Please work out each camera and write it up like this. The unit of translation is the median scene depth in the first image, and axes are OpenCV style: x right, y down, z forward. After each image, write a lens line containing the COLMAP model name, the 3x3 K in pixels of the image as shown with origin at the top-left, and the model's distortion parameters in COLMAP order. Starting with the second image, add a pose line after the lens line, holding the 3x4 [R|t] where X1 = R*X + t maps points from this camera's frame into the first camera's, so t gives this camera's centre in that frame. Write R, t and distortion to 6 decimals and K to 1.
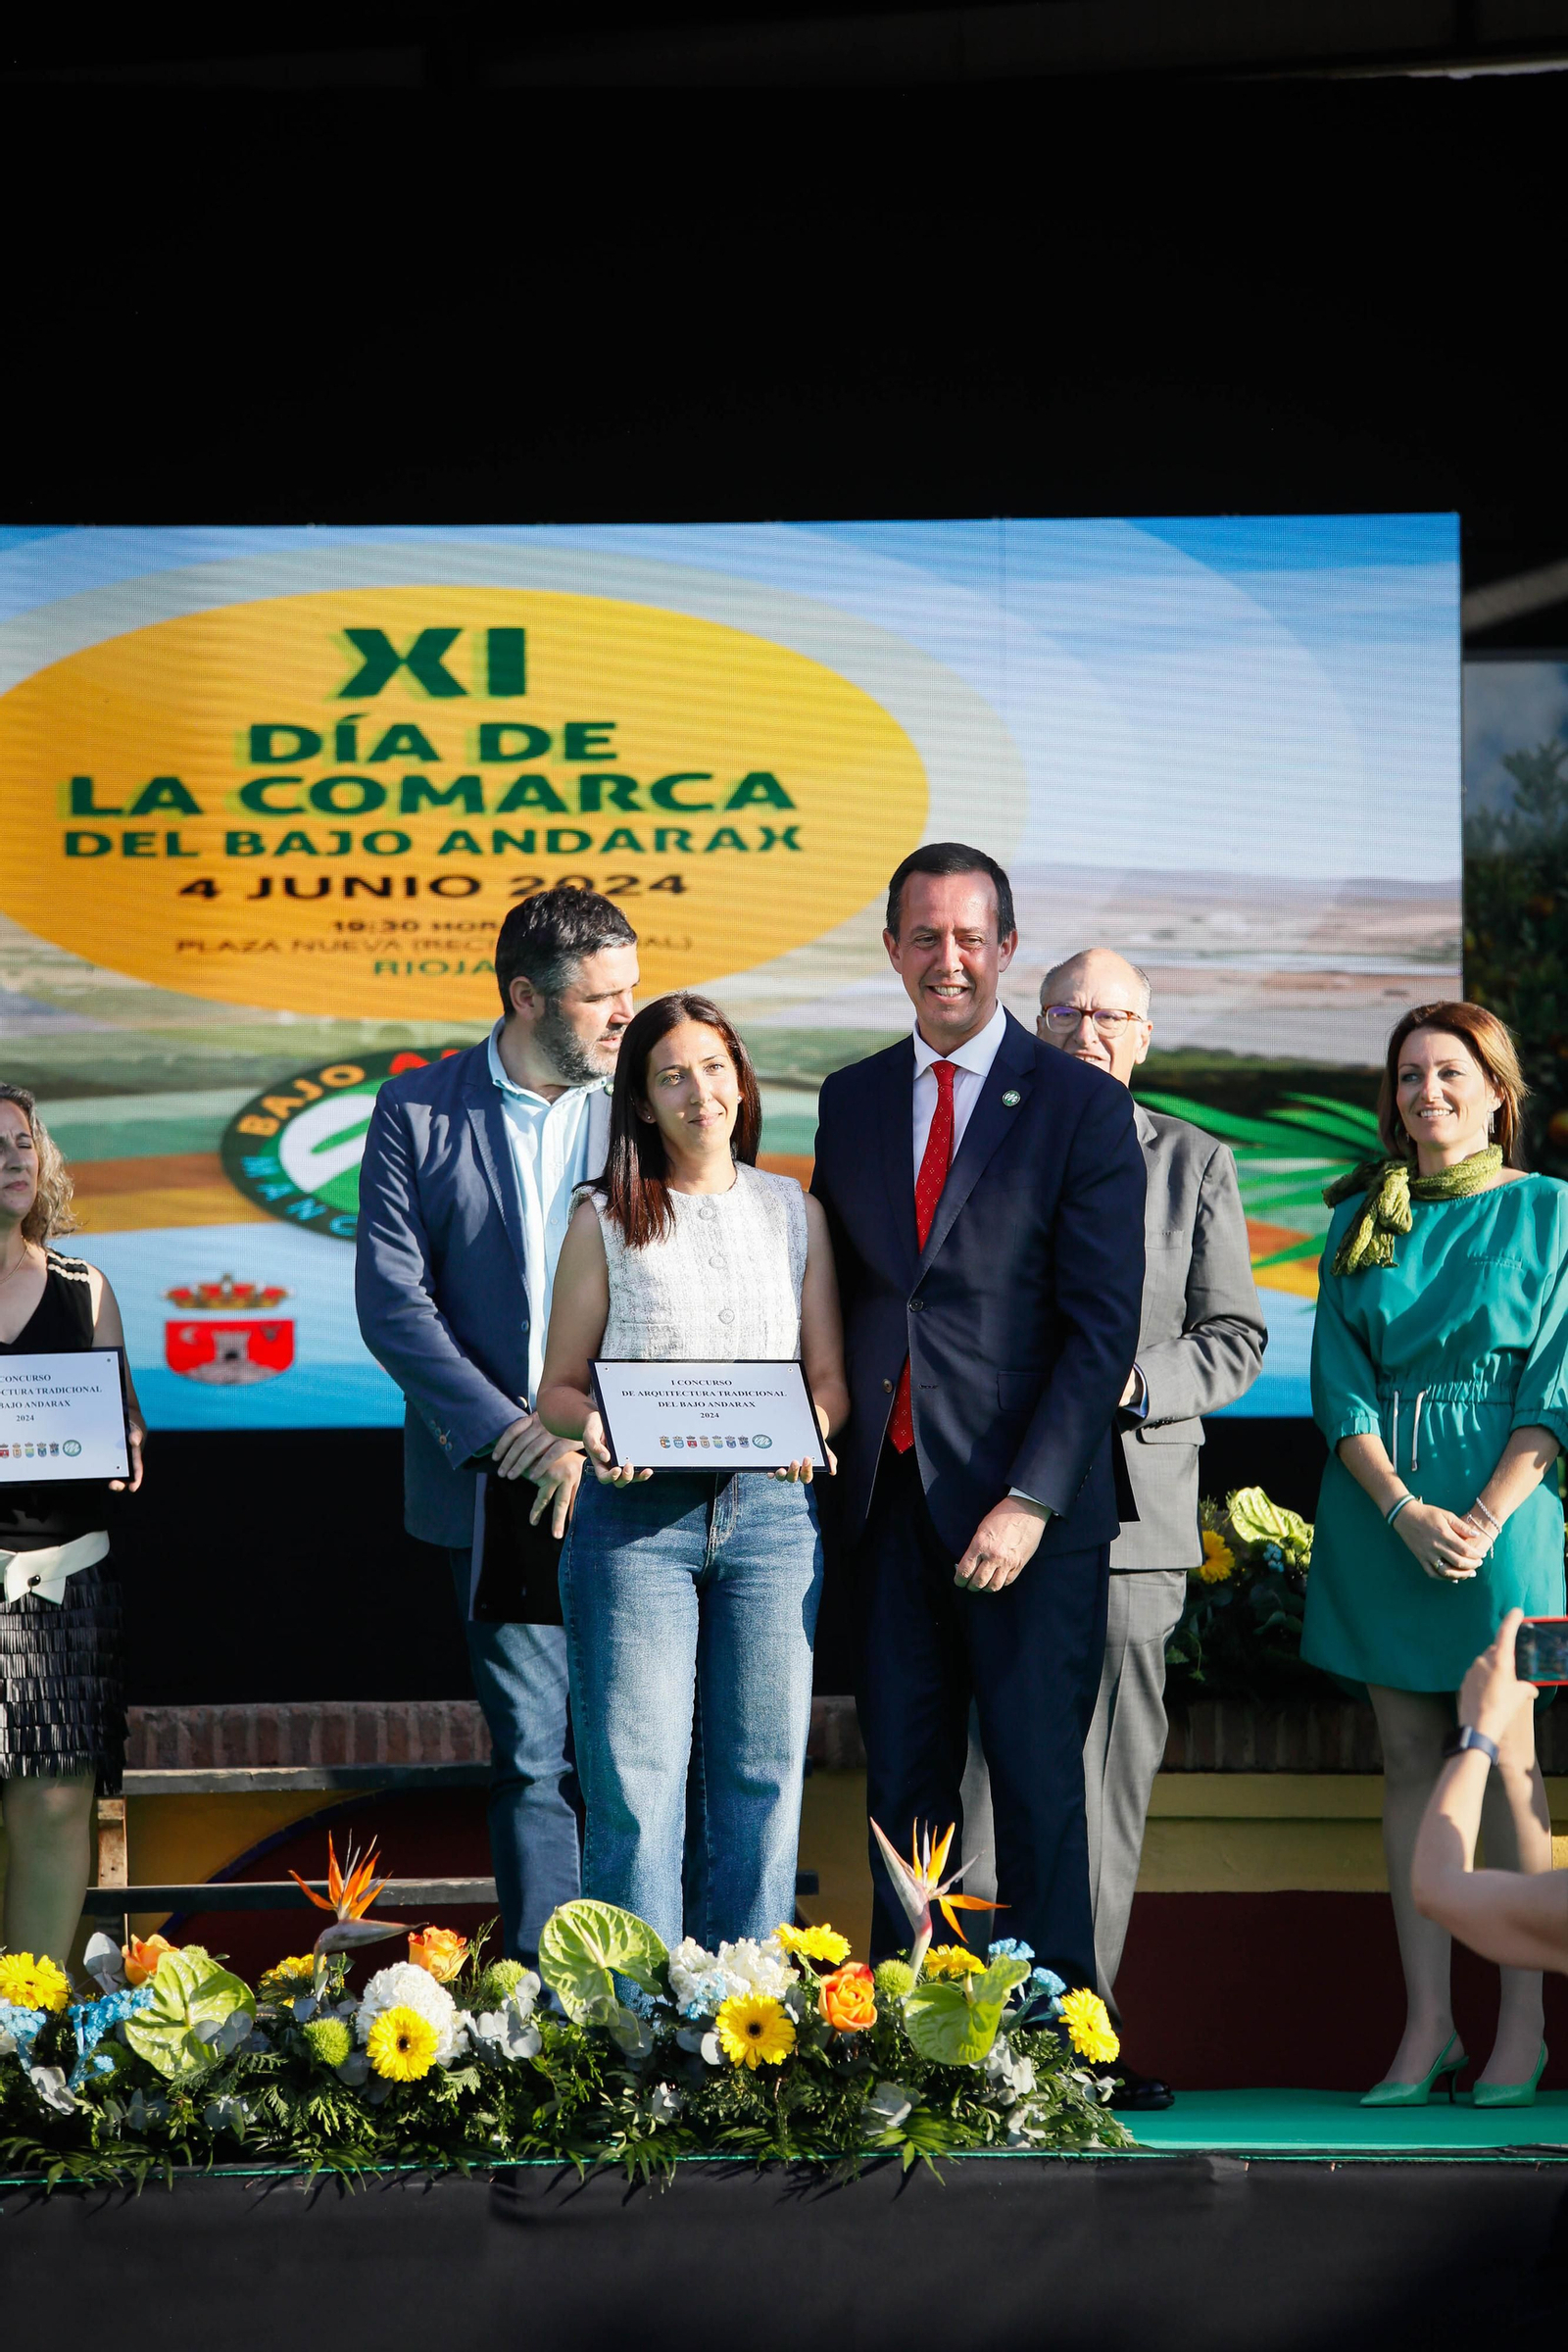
lens RADIAL K [[12191.6, 0, 784.0], [0, 12191.6, 1176.0], [0, 0, 1]] dist [1.953666, 14.087120]
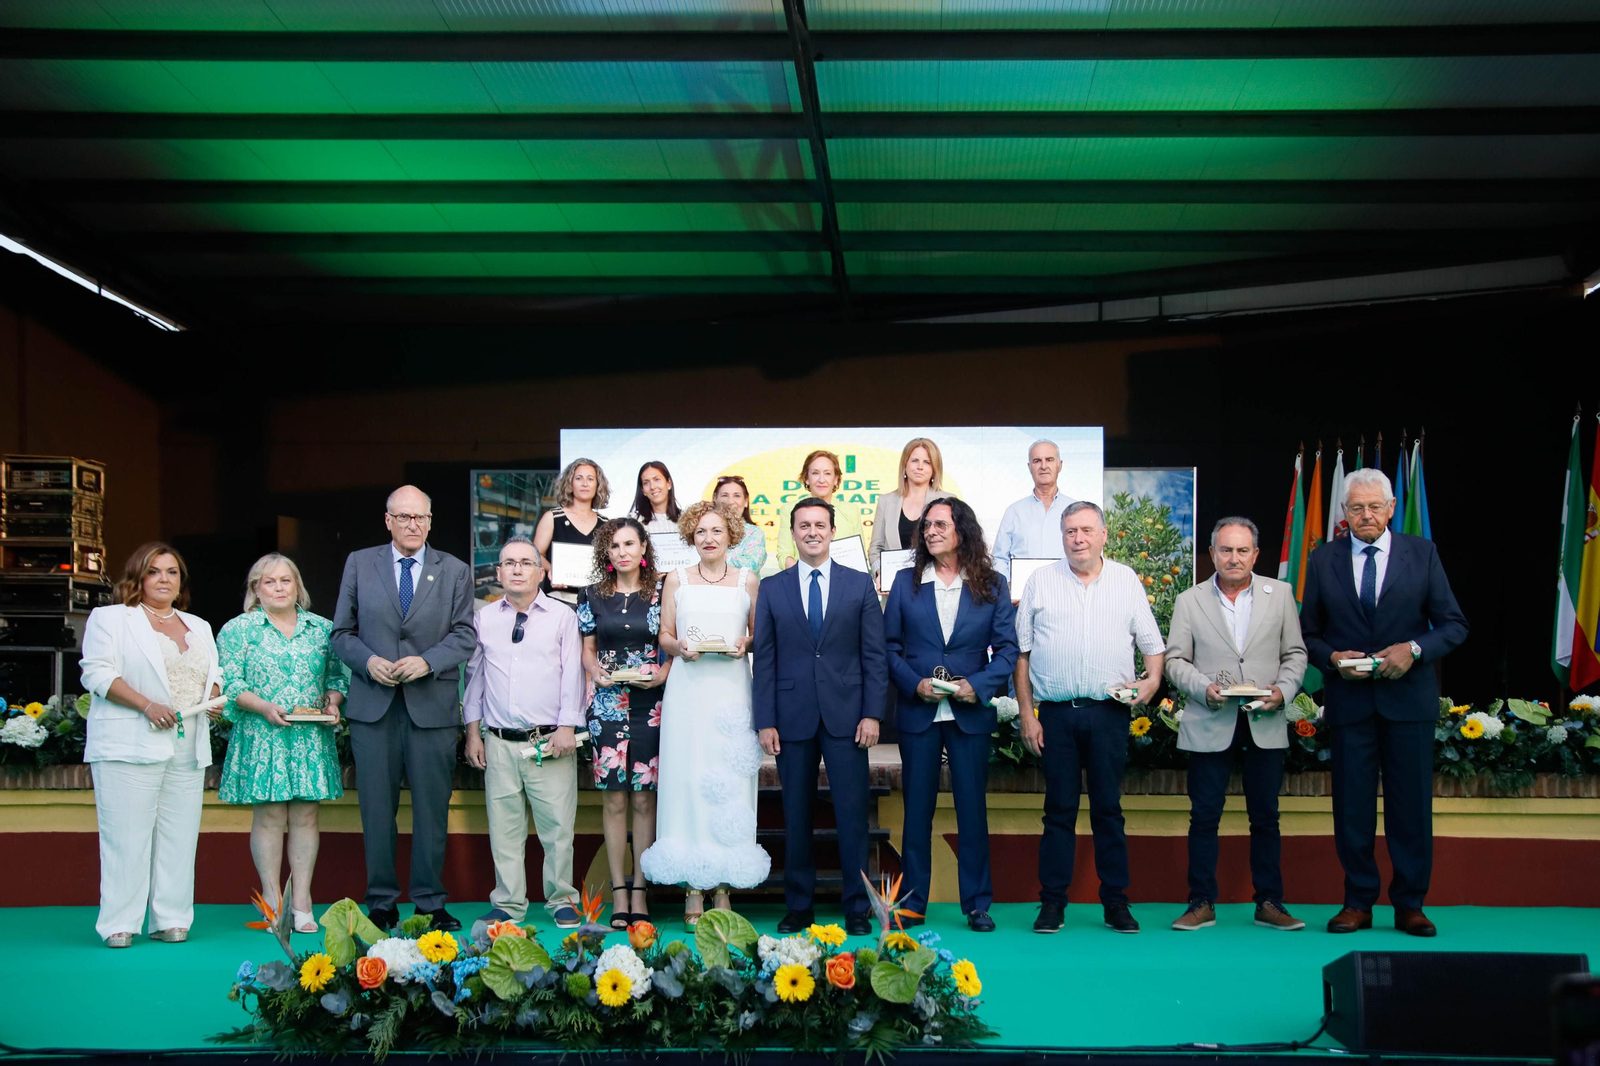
lens RADIAL K [[1685.2, 0, 909.5], [0, 1685.2, 704.6], [0, 0, 1]] dist [-0.009238, -0.013262]
pose [[0.999155, 0.011185, -0.039556, 0.025898], [-0.009389, 0.998930, 0.045286, 0.012944], [0.040020, -0.044876, 0.998191, 0.735966]]
